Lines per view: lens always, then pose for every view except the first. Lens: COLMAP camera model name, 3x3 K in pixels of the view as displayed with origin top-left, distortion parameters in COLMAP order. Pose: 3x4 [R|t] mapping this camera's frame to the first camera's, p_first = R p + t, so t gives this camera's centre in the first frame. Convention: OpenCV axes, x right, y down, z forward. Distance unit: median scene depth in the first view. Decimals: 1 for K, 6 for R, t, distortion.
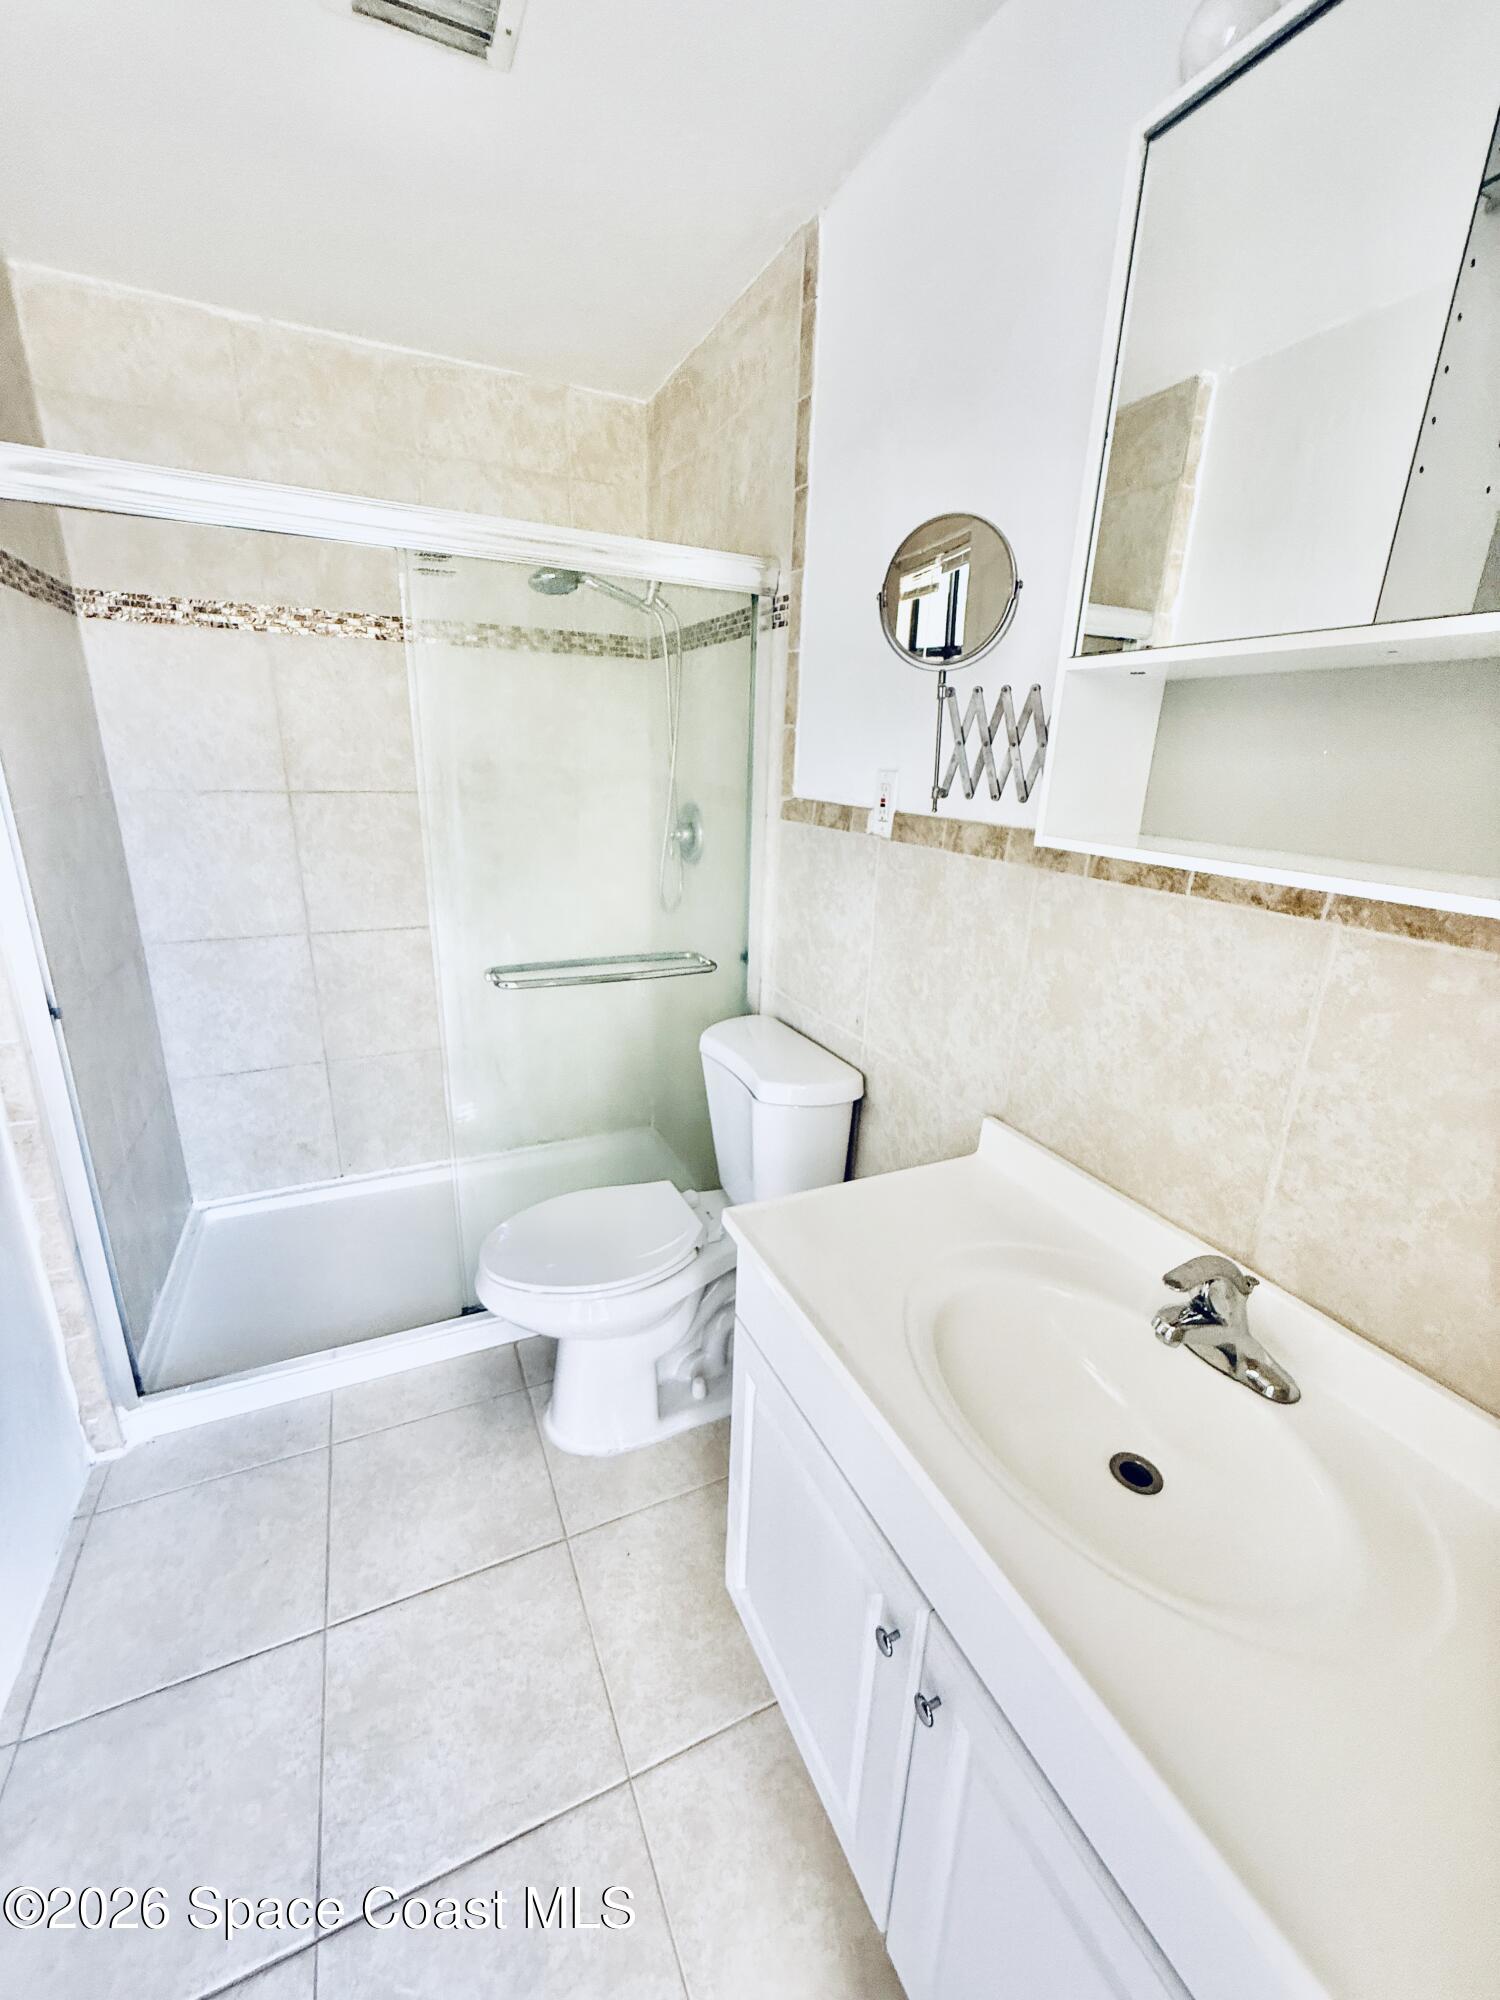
lens RADIAL K [[799.2, 0, 748.3], [0, 799.2, 1001.1], [0, 0, 1]] dist [0.000521, -0.000265]
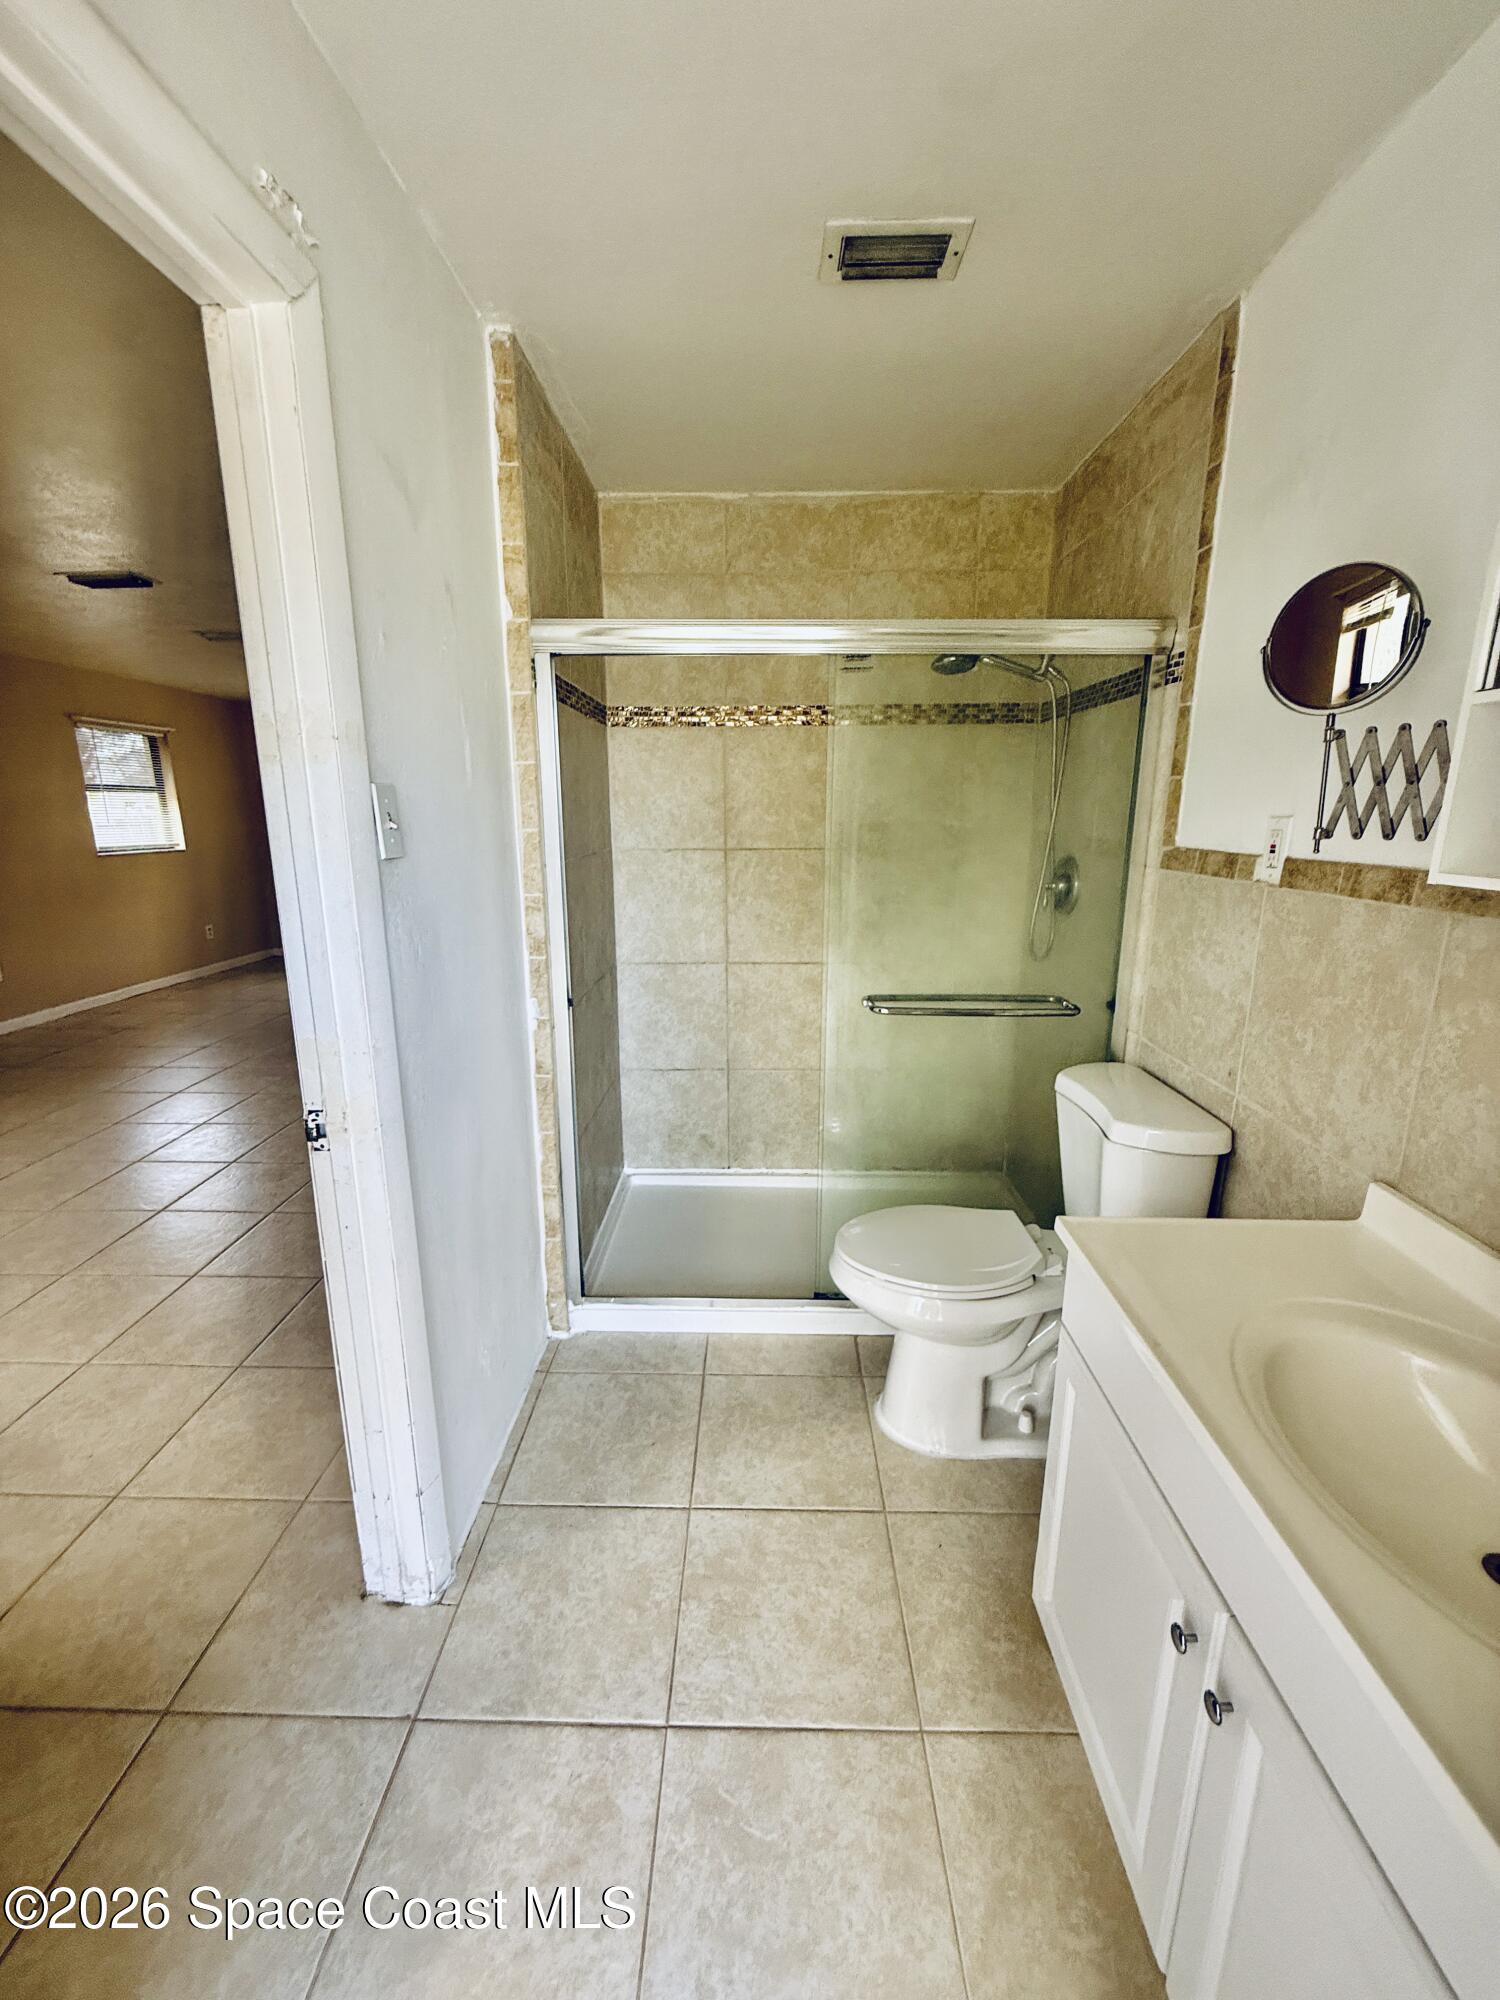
lens RADIAL K [[799.2, 0, 747.5], [0, 799.2, 997.8], [0, 0, 1]] dist [0.000521, -0.000265]
pose [[0.895136, 0.070571, -0.440172, 0.032499], [-0.104760, 0.993039, -0.053832, 0.045628], [0.433310, 0.094299, 0.896298, -0.117969]]
